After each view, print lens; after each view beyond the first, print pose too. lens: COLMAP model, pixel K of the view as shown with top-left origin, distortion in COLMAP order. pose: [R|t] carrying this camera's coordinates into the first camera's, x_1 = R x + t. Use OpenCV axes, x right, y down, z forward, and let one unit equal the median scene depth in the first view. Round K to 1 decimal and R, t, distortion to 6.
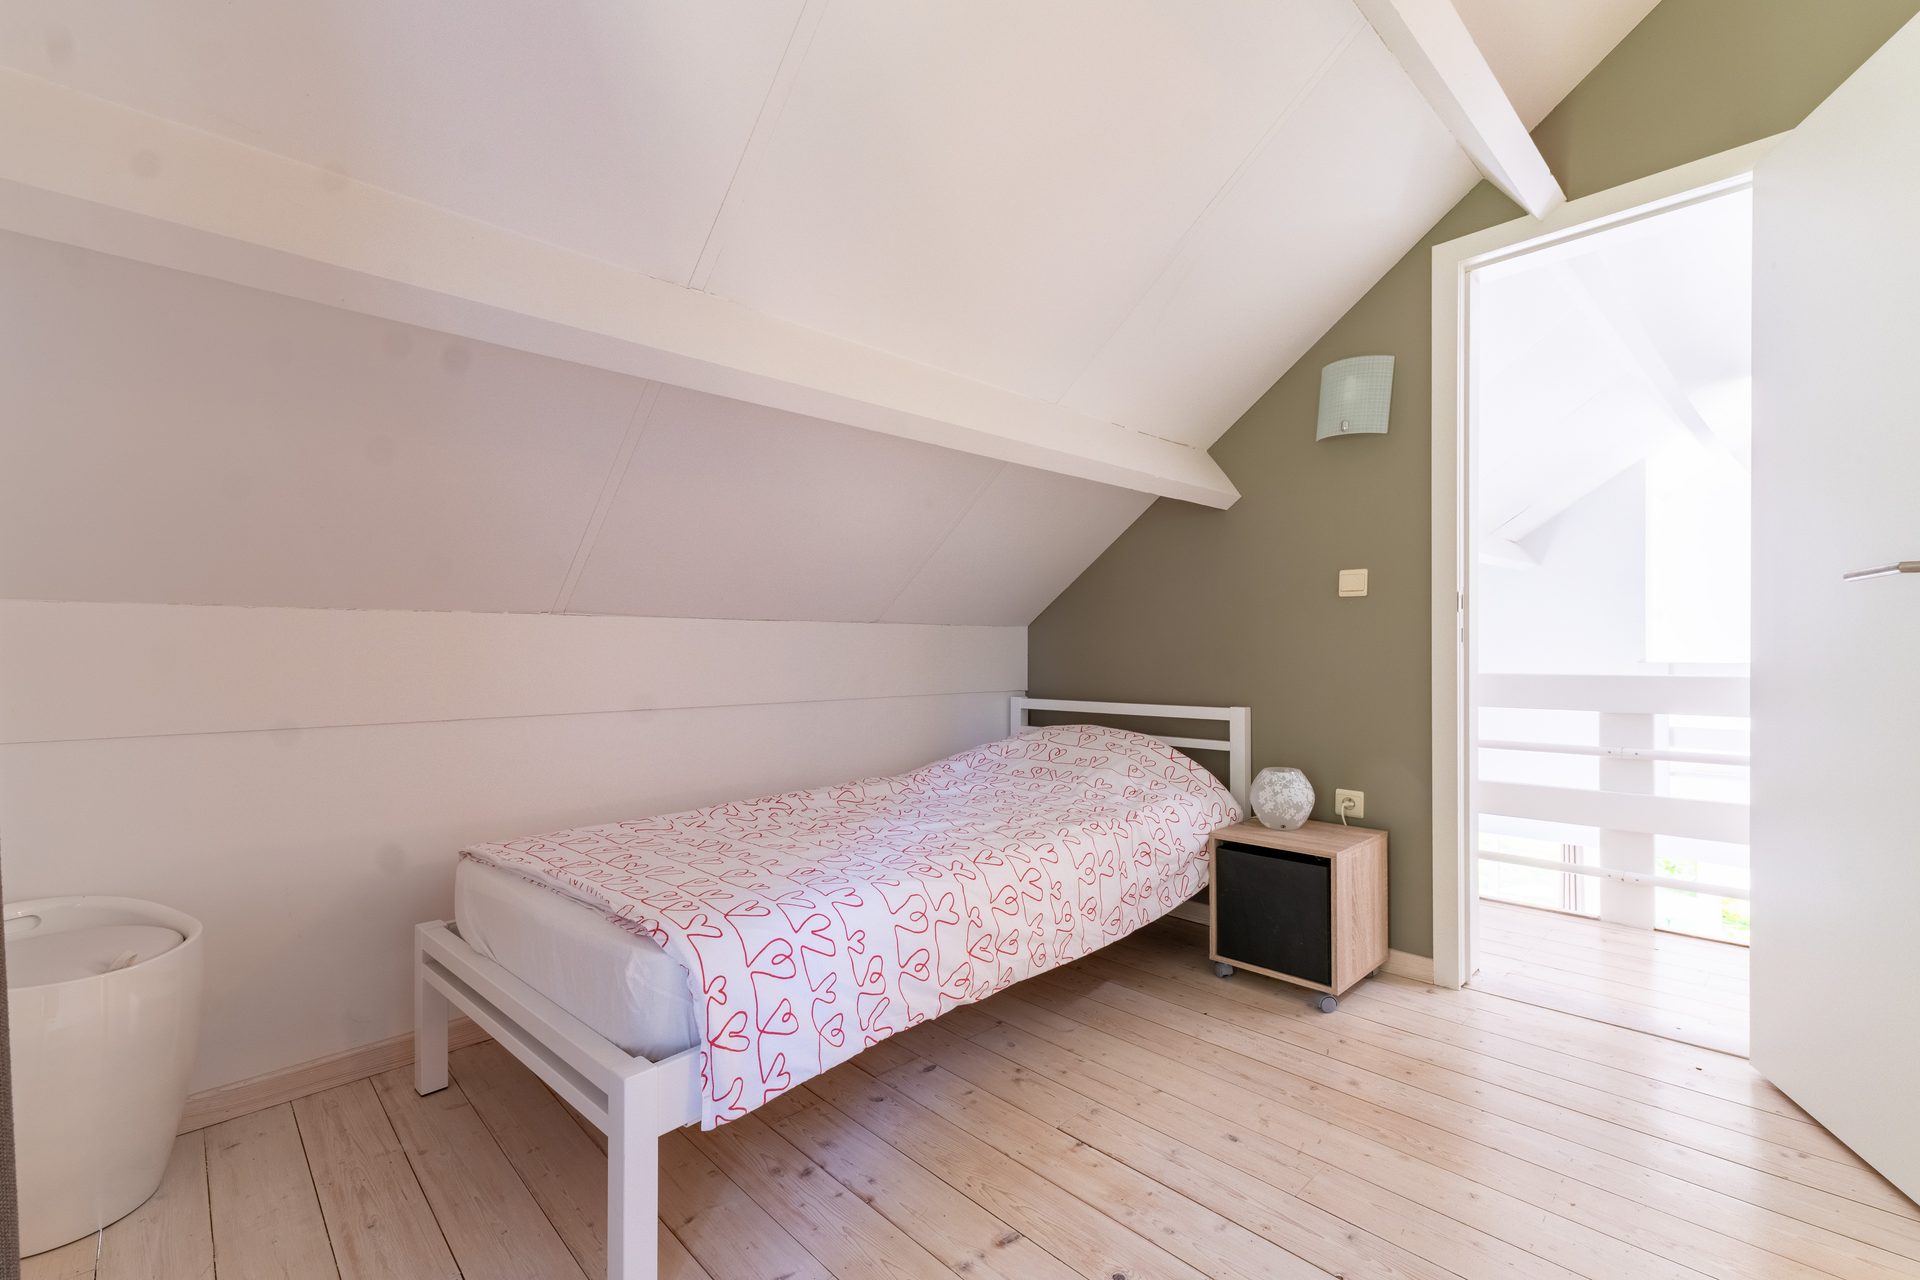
lens RADIAL K [[825.0, 0, 960.5], [0, 825.0, 647.5], [0, 0, 1]] dist [0.001469, -0.000038]
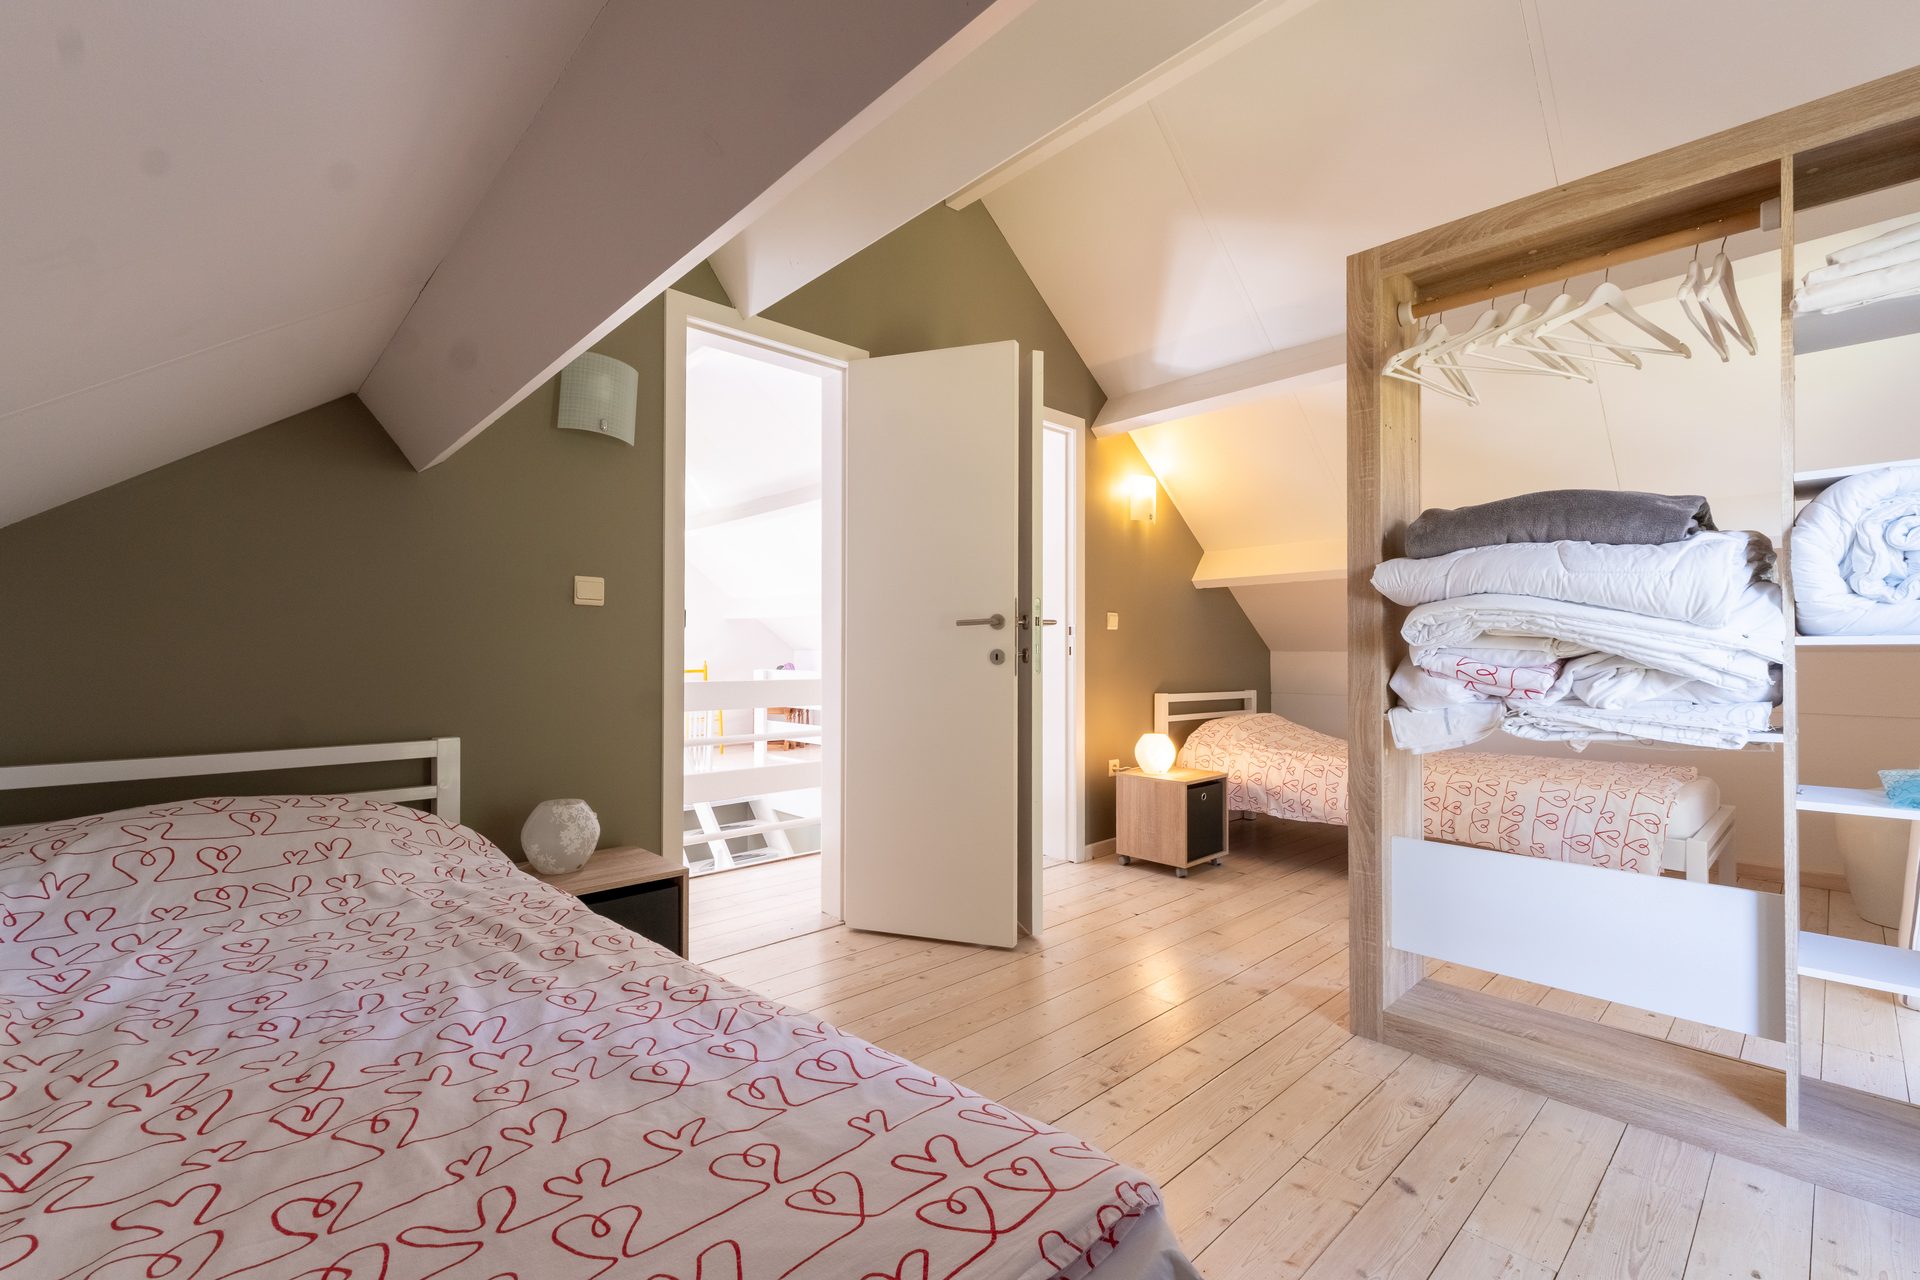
lens RADIAL K [[825.0, 0, 960.2], [0, 825.0, 635.8], [0, 0, 1]] dist [0.001469, -0.000038]
pose [[0.013957, 0.029257, 0.999474, -0.472082], [0.008724, 0.999530, -0.029380, 0.004638], [-0.999865, 0.009129, 0.013695, 0.580778]]
